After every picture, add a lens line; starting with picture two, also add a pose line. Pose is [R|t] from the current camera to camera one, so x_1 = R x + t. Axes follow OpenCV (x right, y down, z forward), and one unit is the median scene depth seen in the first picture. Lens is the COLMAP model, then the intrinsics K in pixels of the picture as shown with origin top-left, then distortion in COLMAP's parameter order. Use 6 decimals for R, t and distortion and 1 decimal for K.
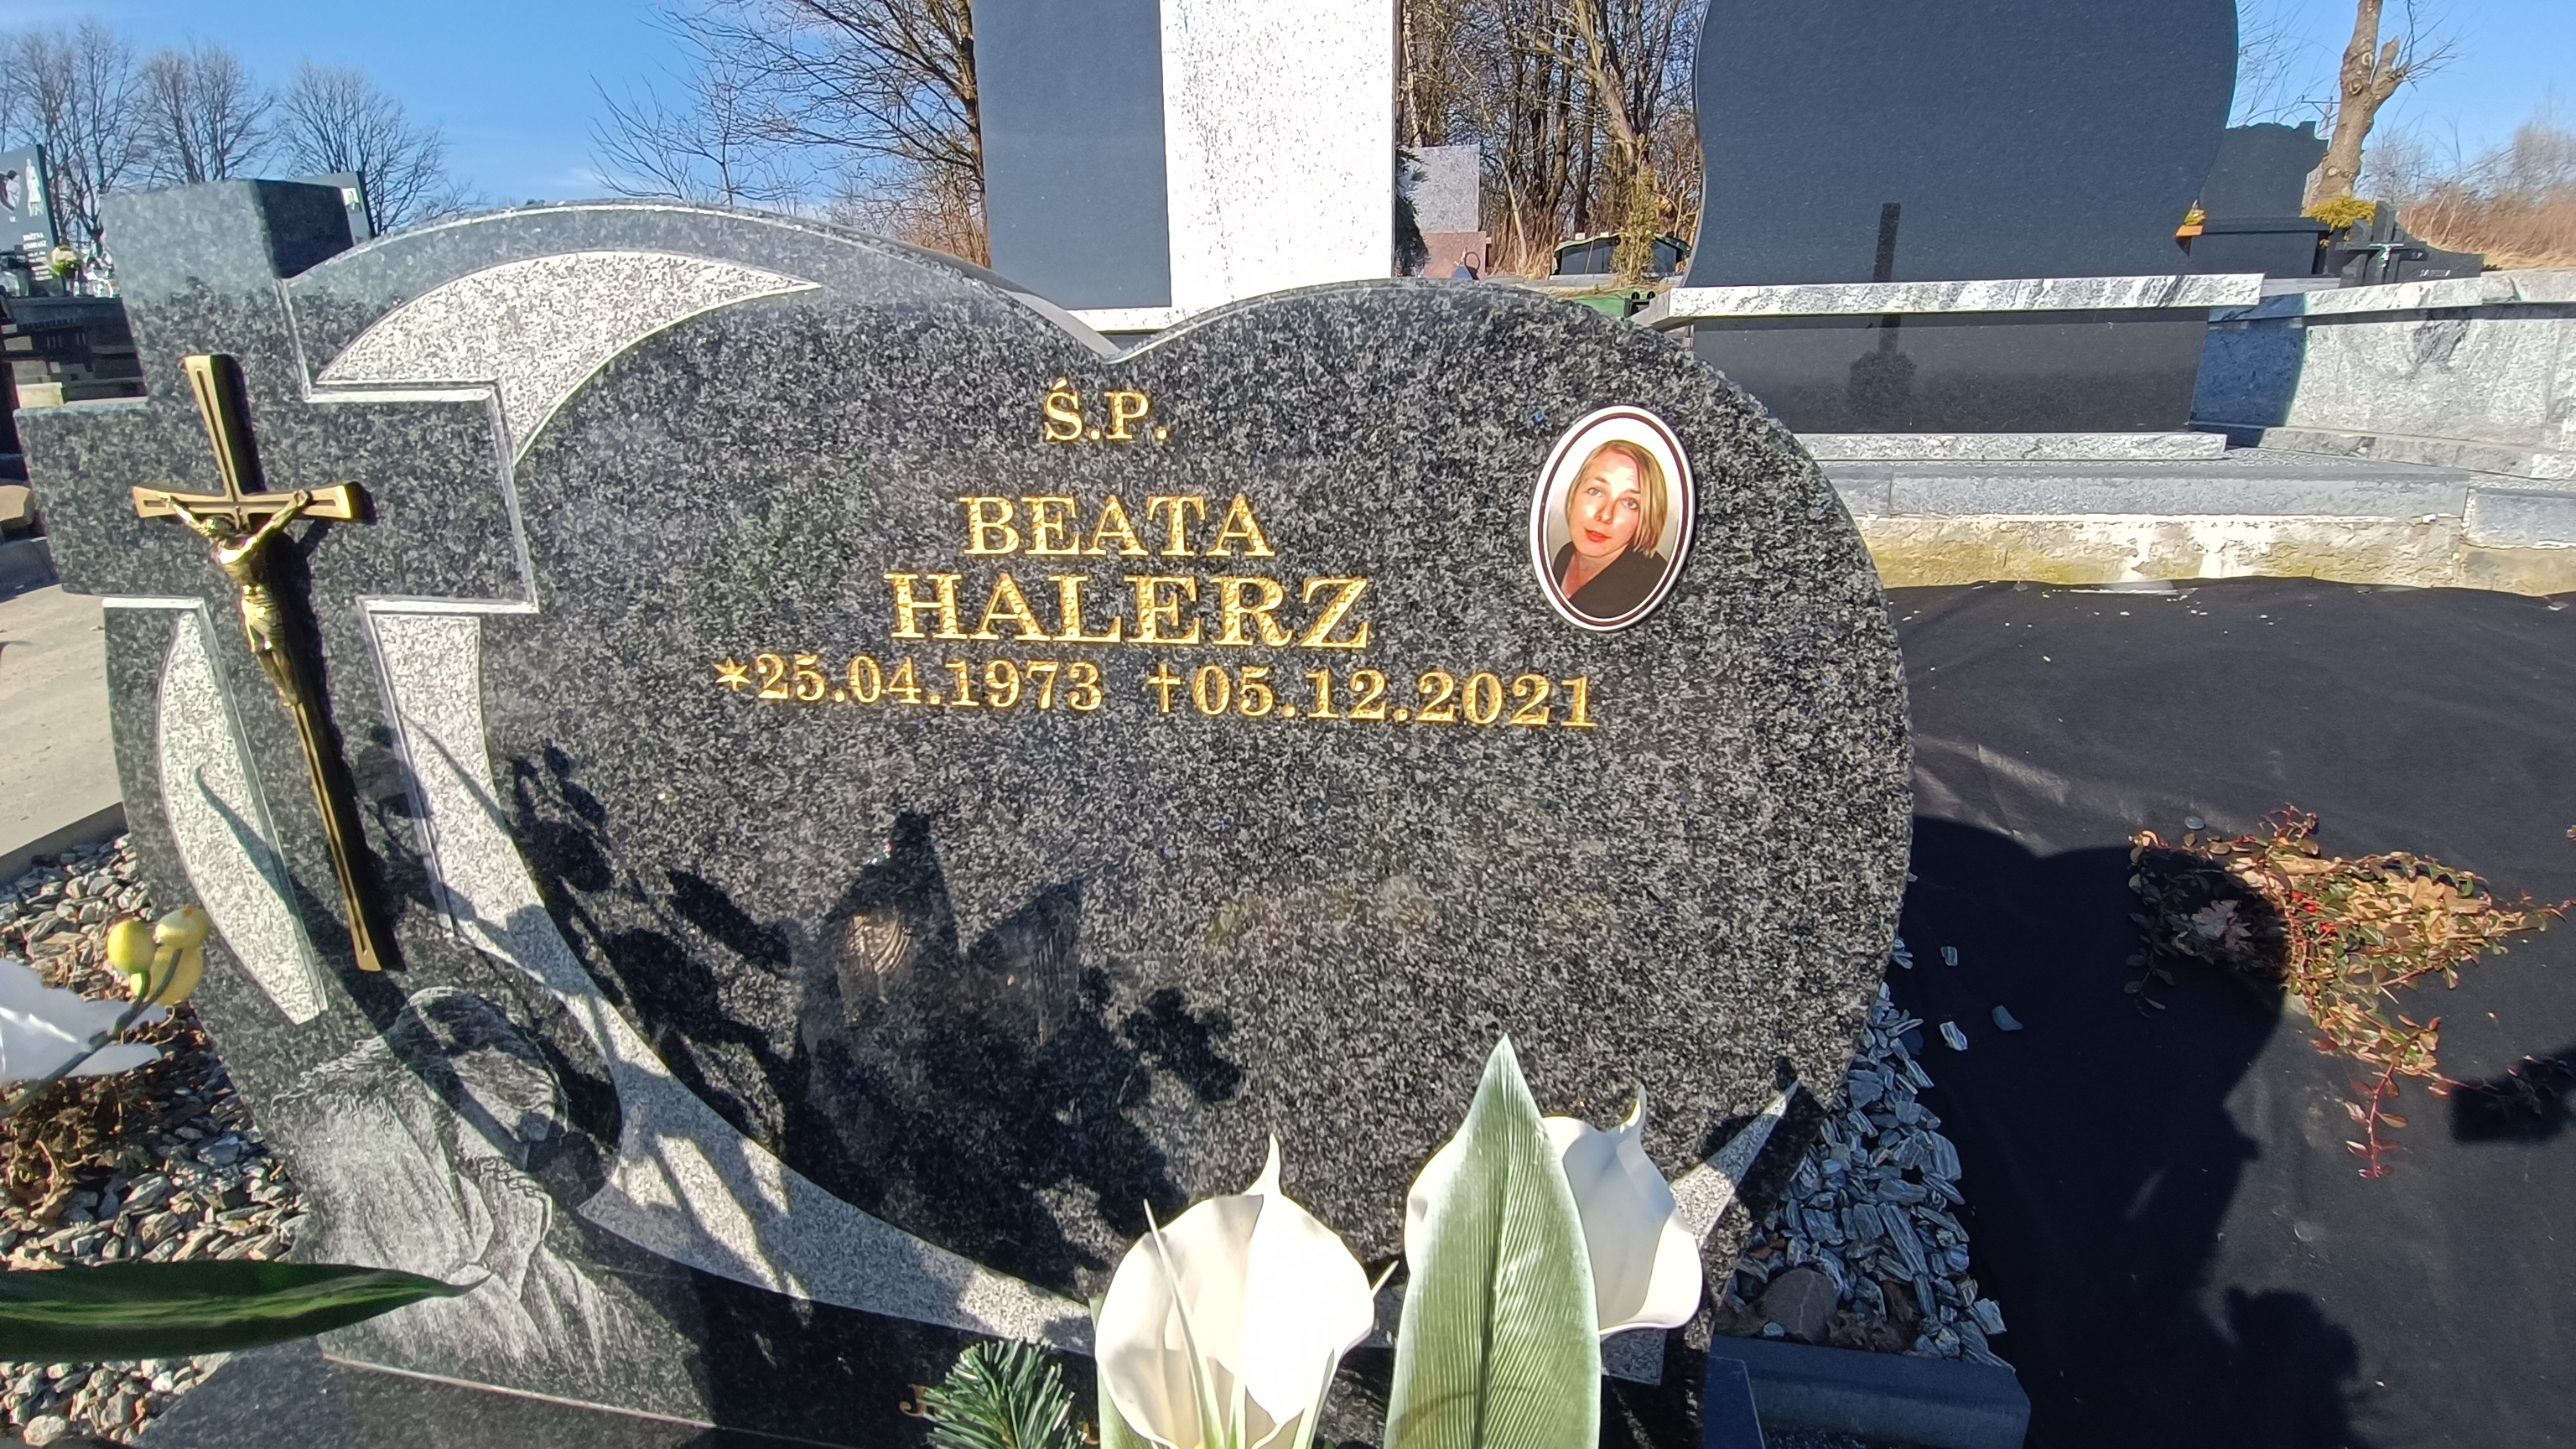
lens RADIAL K [[1171.8, 0, 1288.0], [0, 1171.8, 724.5], [0, 0, 1]] dist [-0.018151, -0.000230]
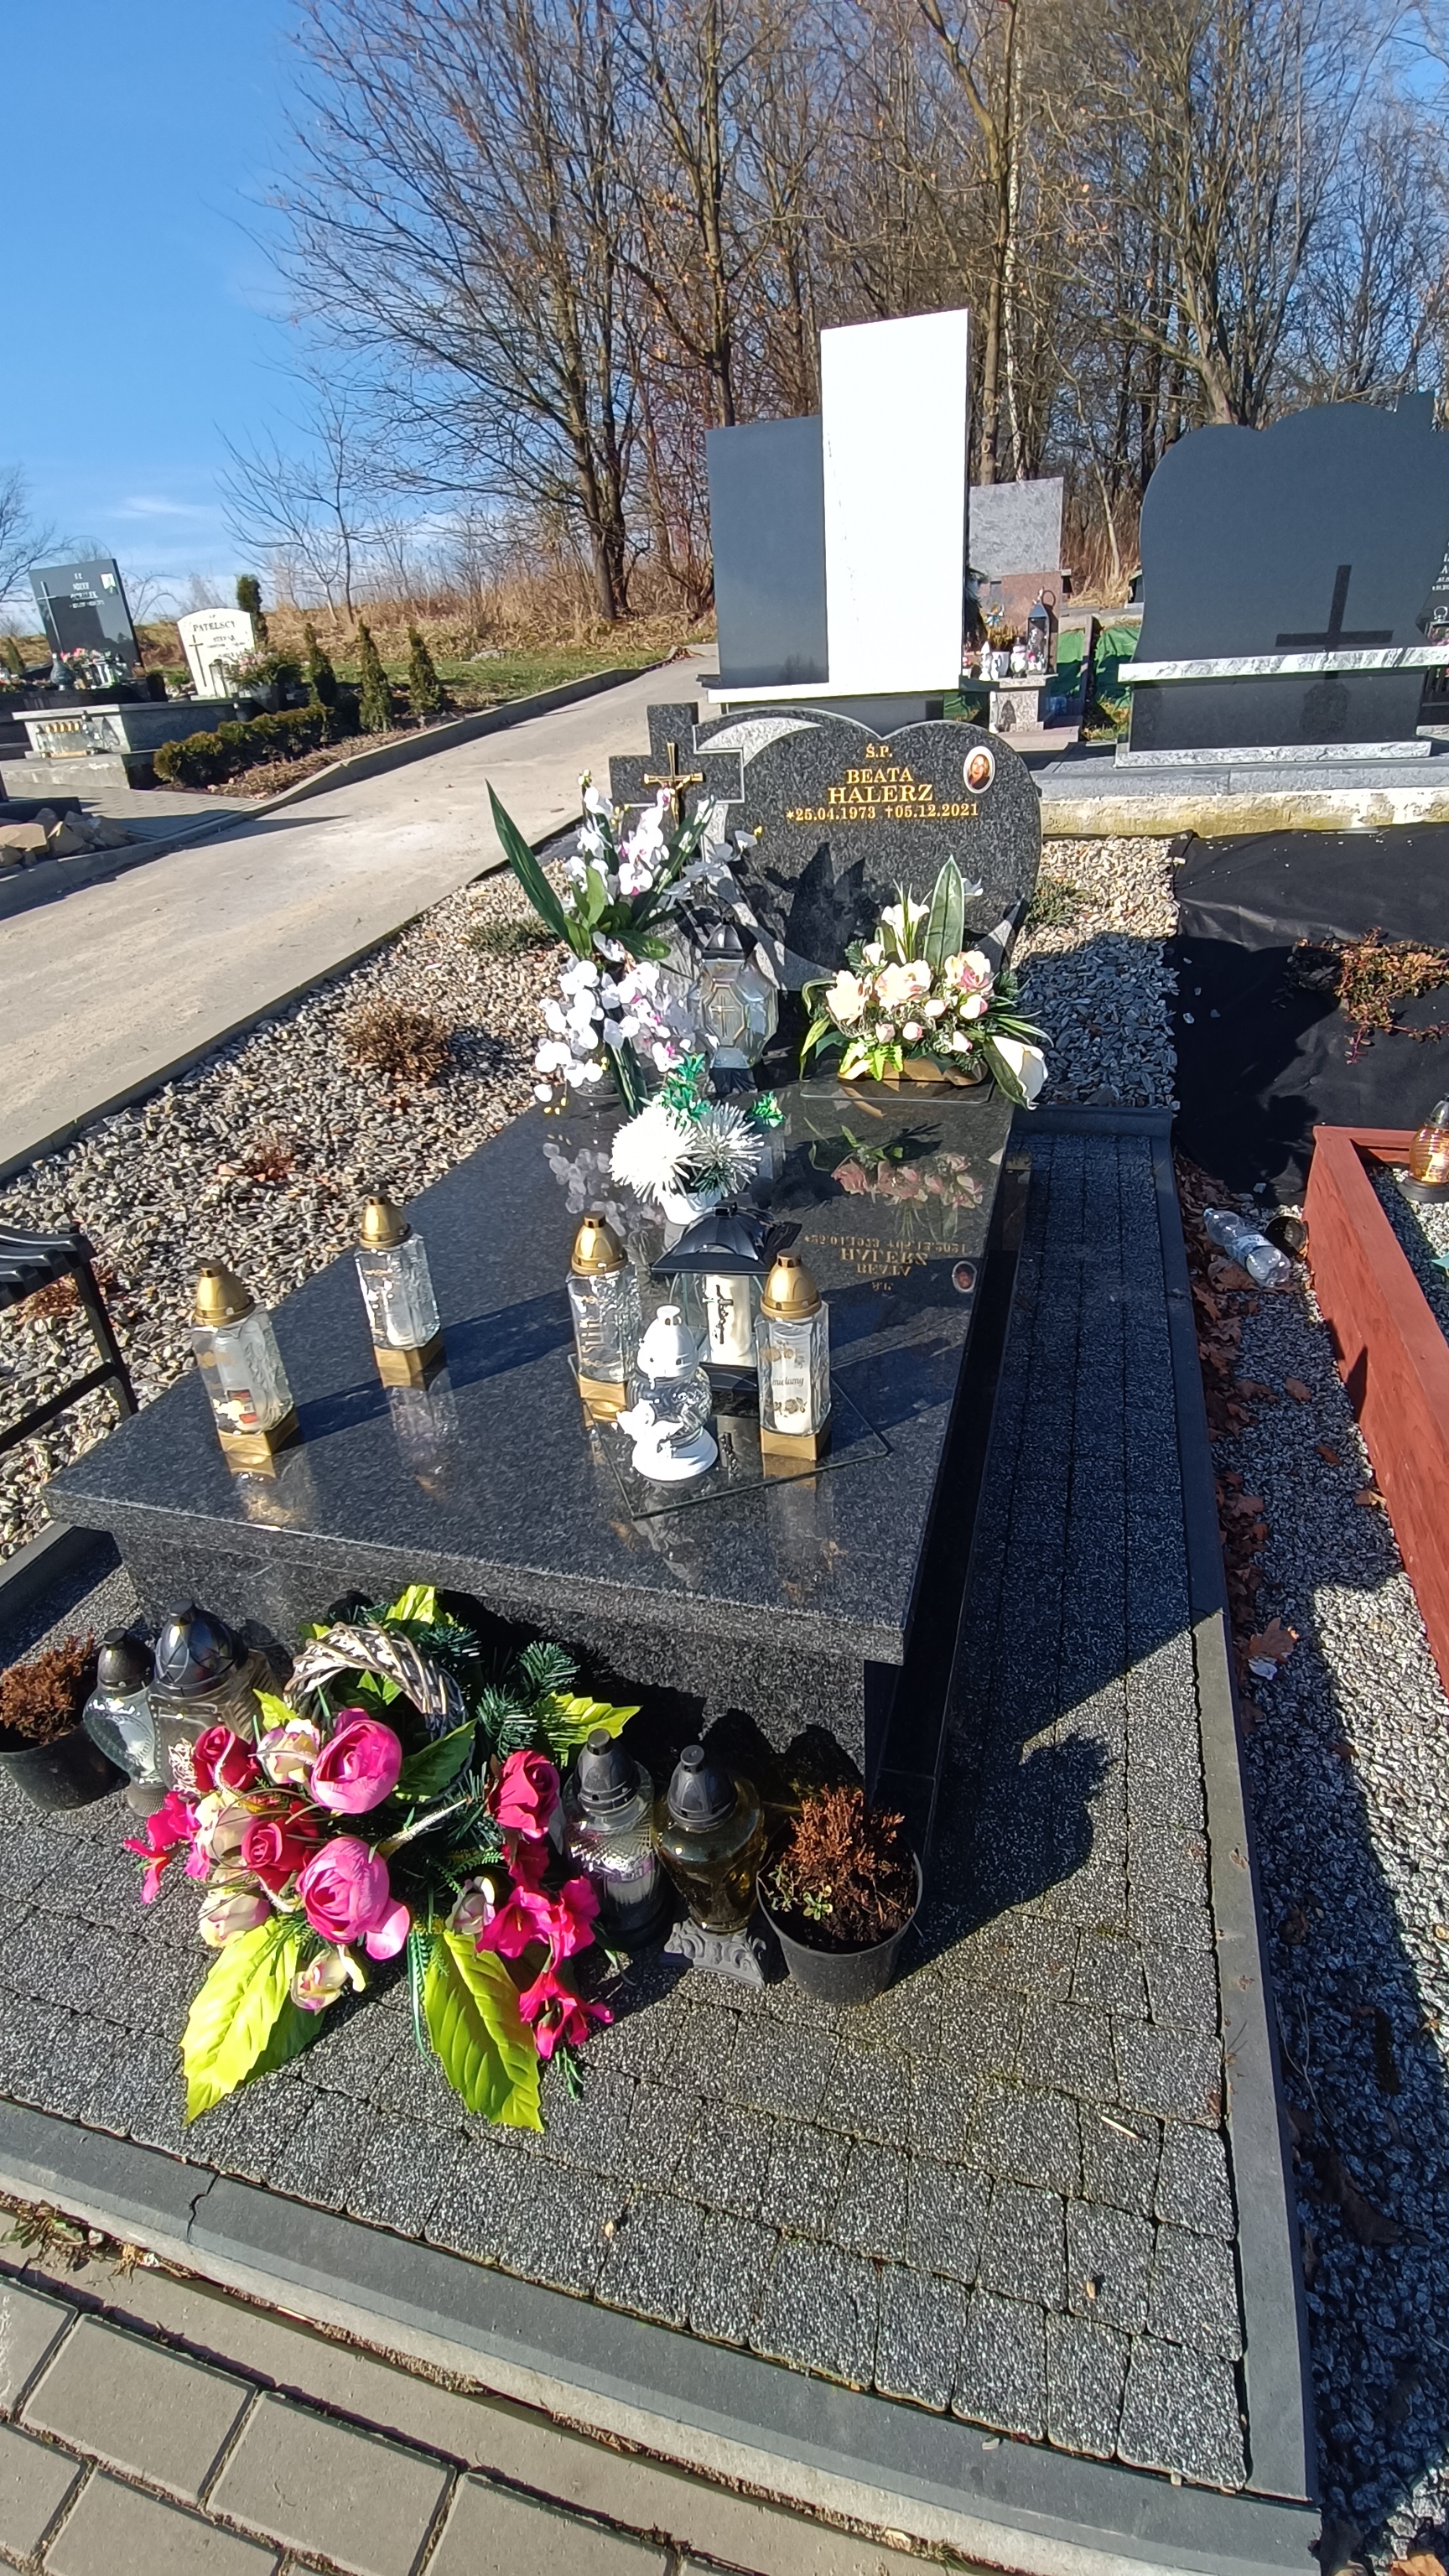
lens RADIAL K [[1171.8, 0, 760.2], [0, 1171.8, 1273.2], [0, 0, 1]] dist [-0.018151, -0.000230]
pose [[0.995418, 0.008155, -0.095275, -0.042973], [0.007754, 0.986191, 0.165428, 0.279978], [0.095308, -0.165408, 0.981609, -1.093447]]
